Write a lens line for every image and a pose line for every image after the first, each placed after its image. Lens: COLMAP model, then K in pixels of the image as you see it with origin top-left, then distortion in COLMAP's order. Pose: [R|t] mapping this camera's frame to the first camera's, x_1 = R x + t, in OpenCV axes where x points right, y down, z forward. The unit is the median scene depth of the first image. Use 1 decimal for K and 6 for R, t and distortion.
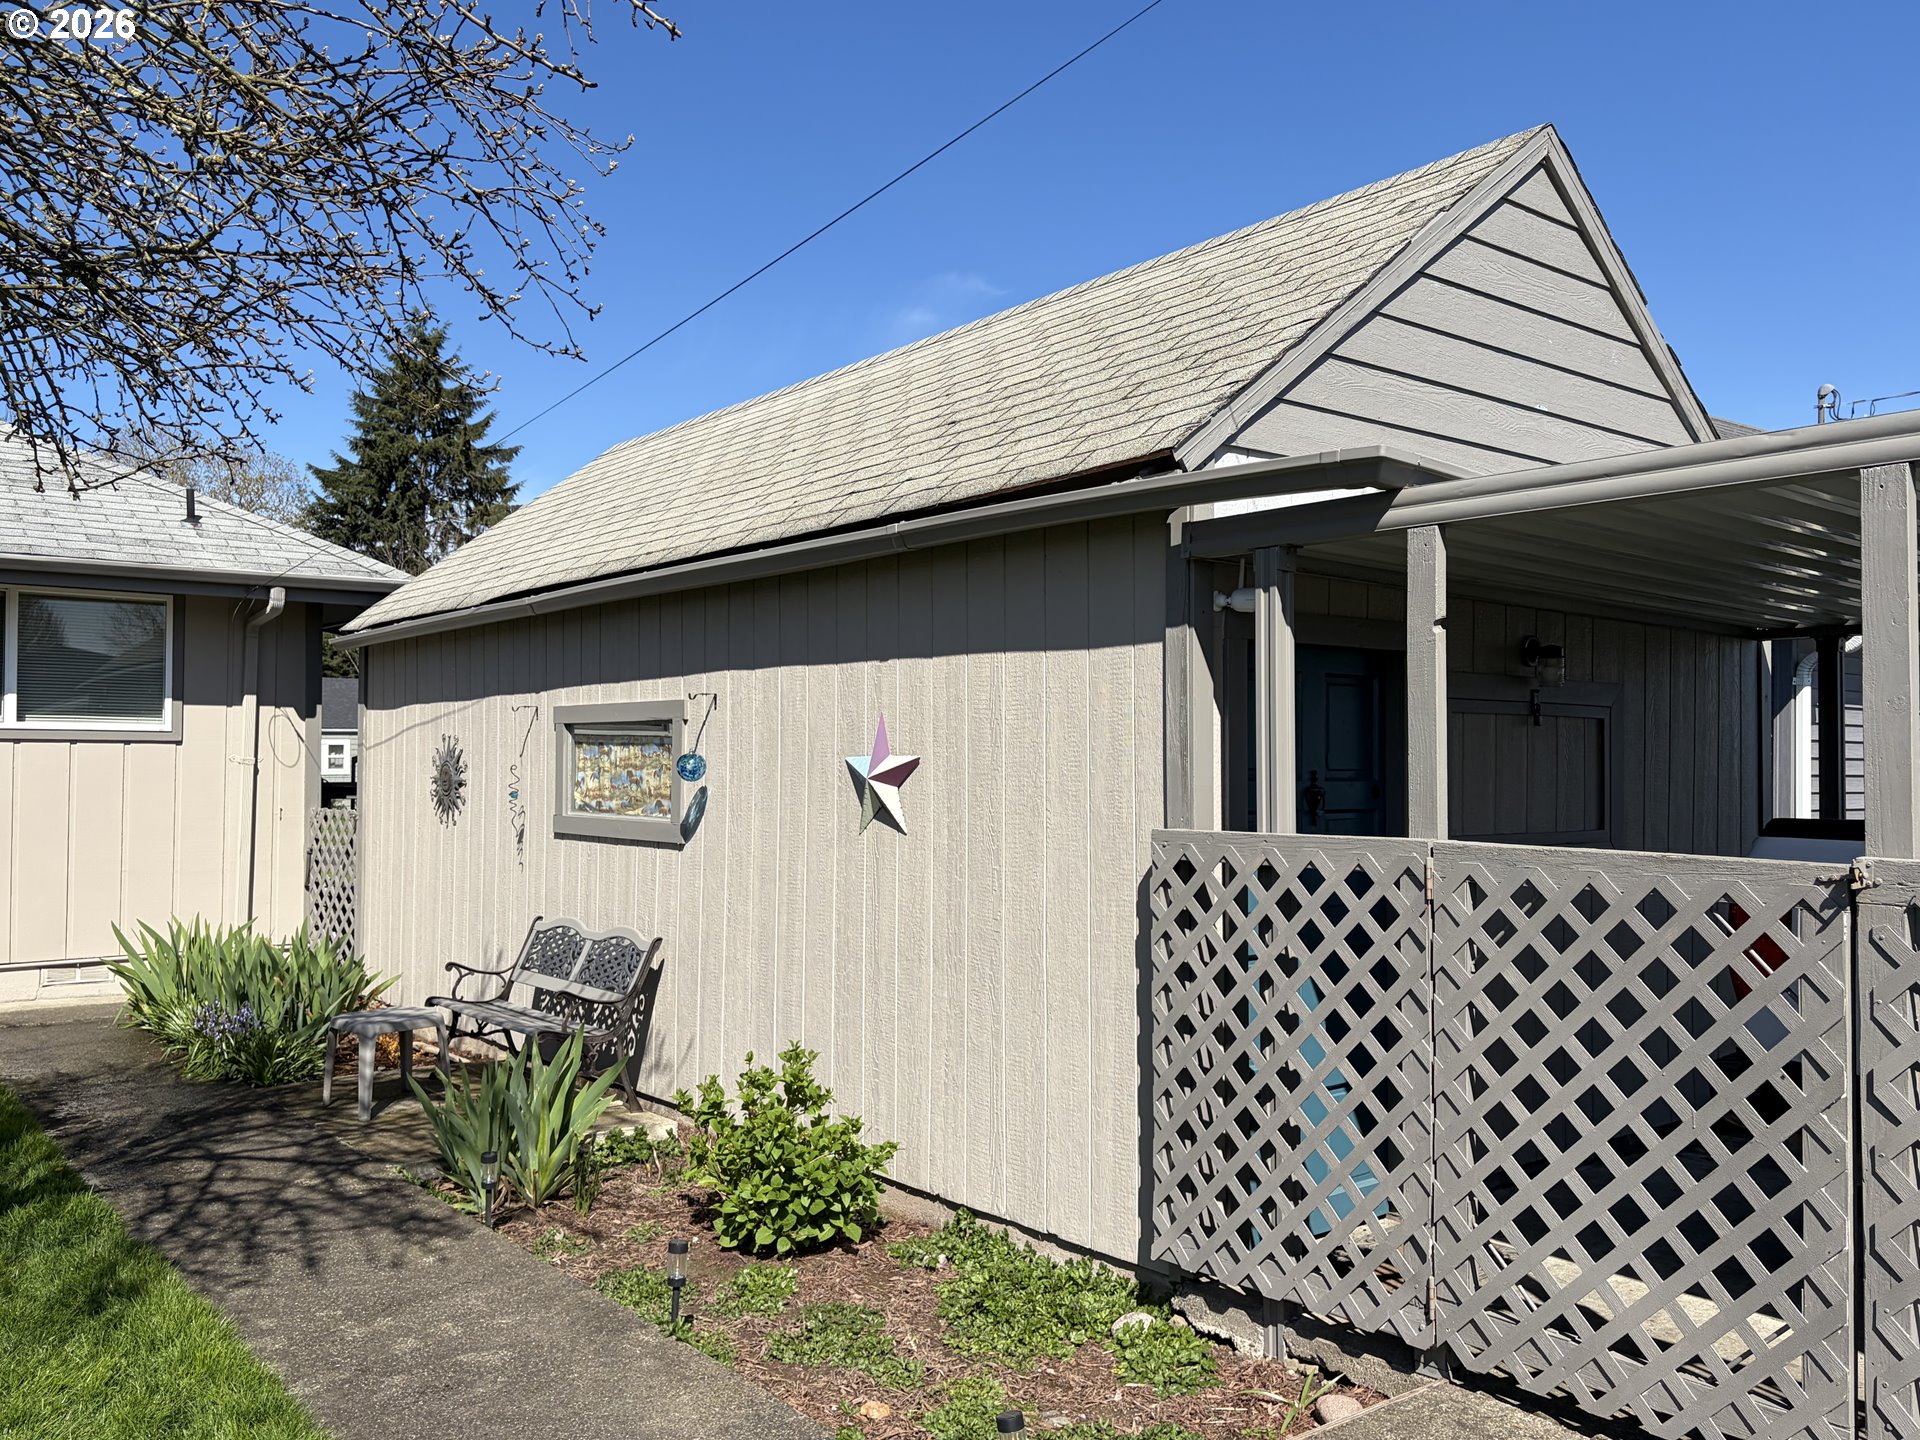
lens RADIAL K [[1564.6, 0, 954.6], [0, 1564.6, 729.8], [0, 0, 1]] dist [0.032249, -0.021222]
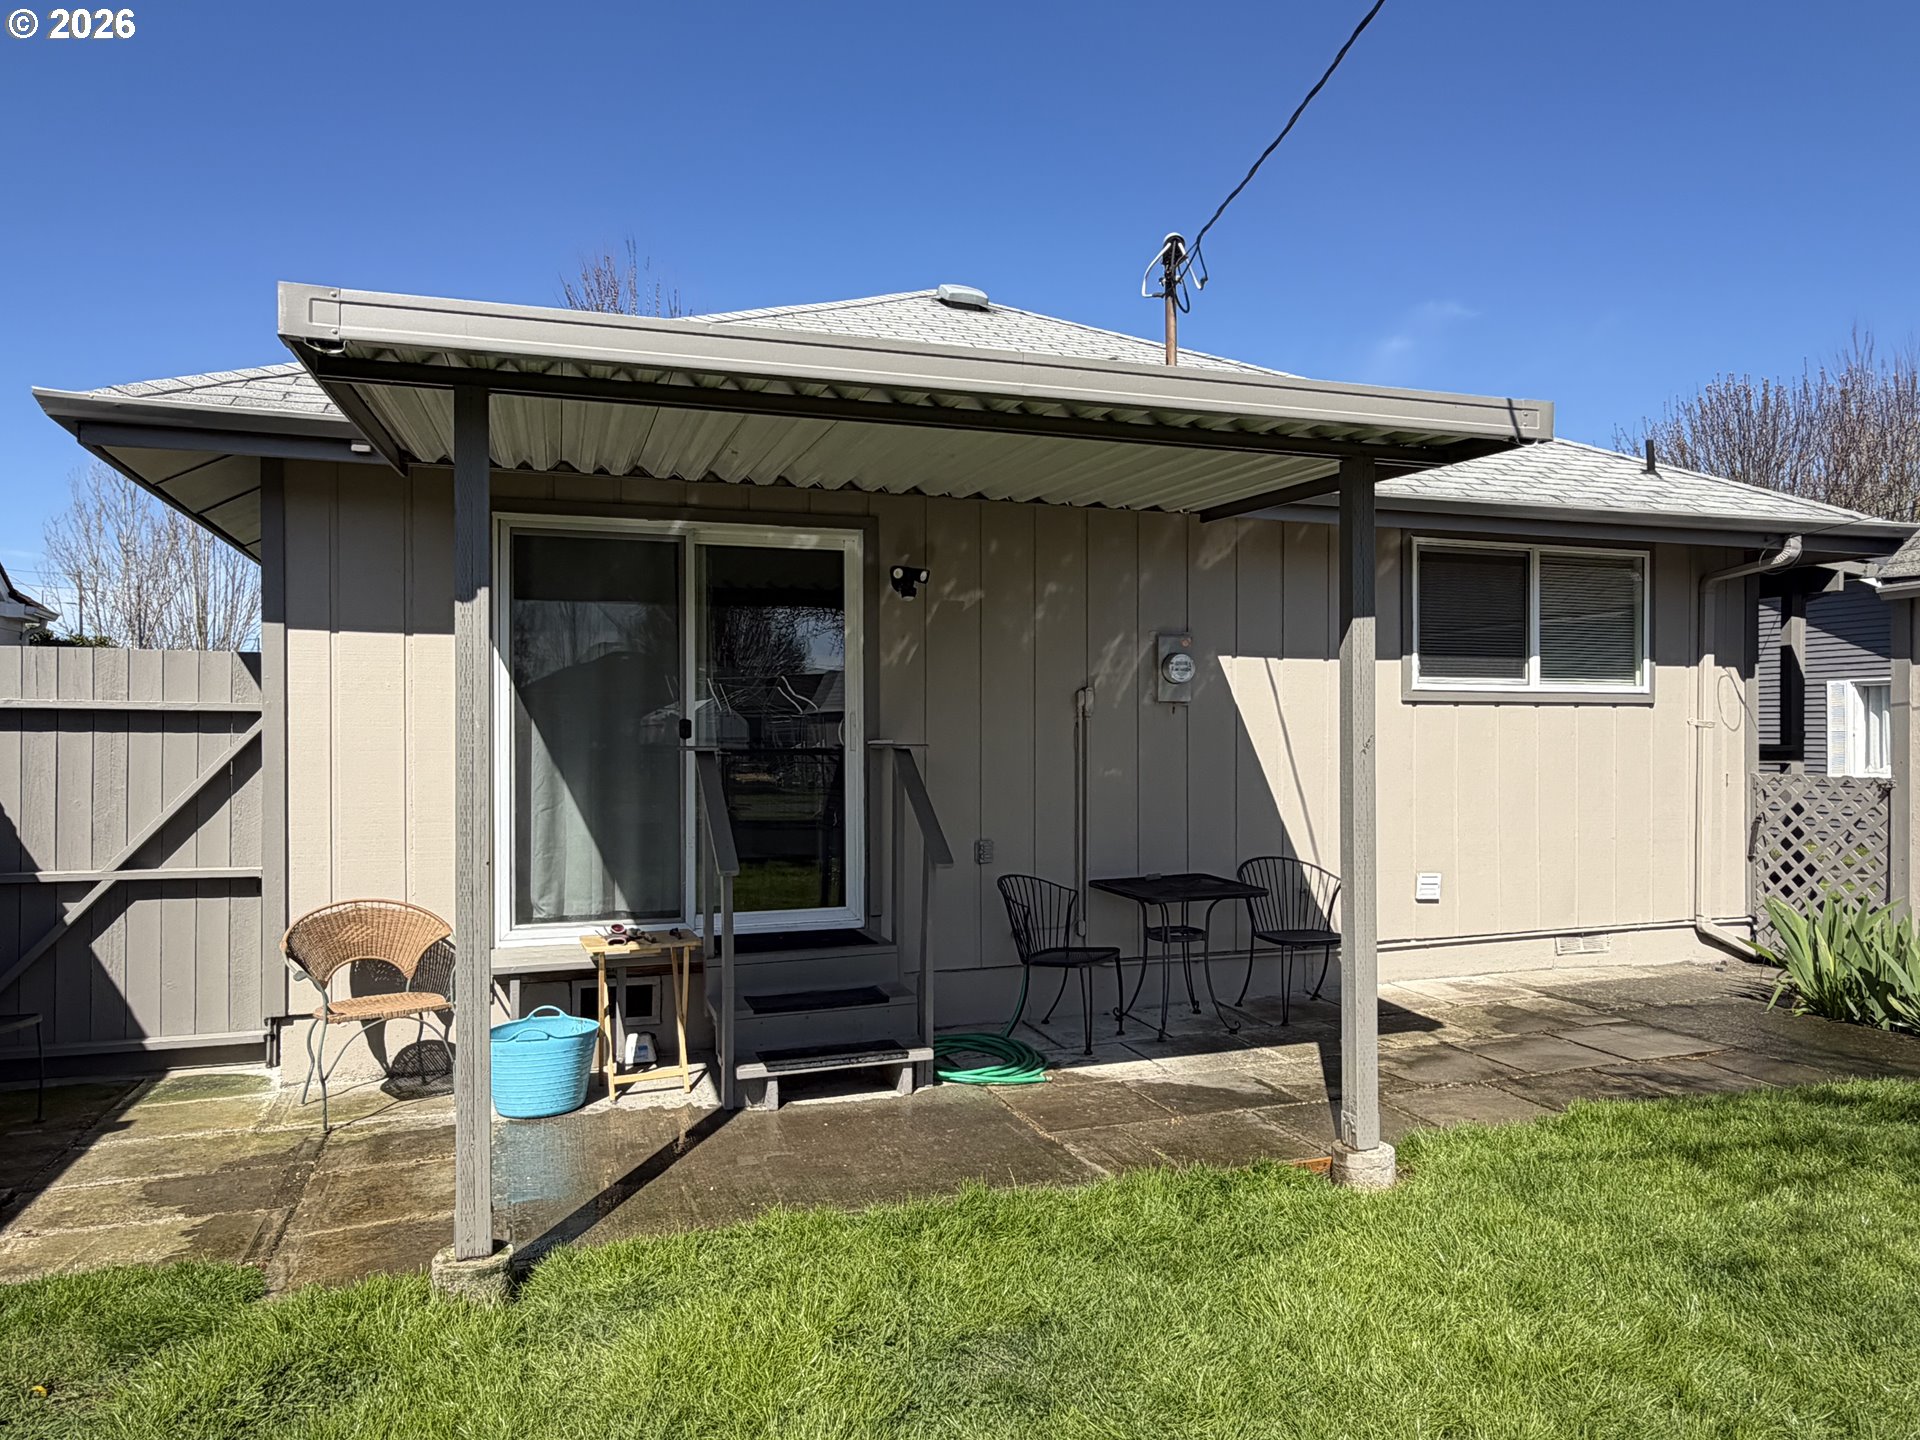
lens RADIAL K [[1266.8, 0, 961.6], [0, 1266.8, 727.0], [0, 0, 1]] dist [0.001266, 0.001003]
pose [[0.938875, -0.005121, -0.344219, -0.856016], [0.011201, 0.999814, 0.015679, 0.006577], [0.344075, -0.018576, 0.938758, 0.186516]]
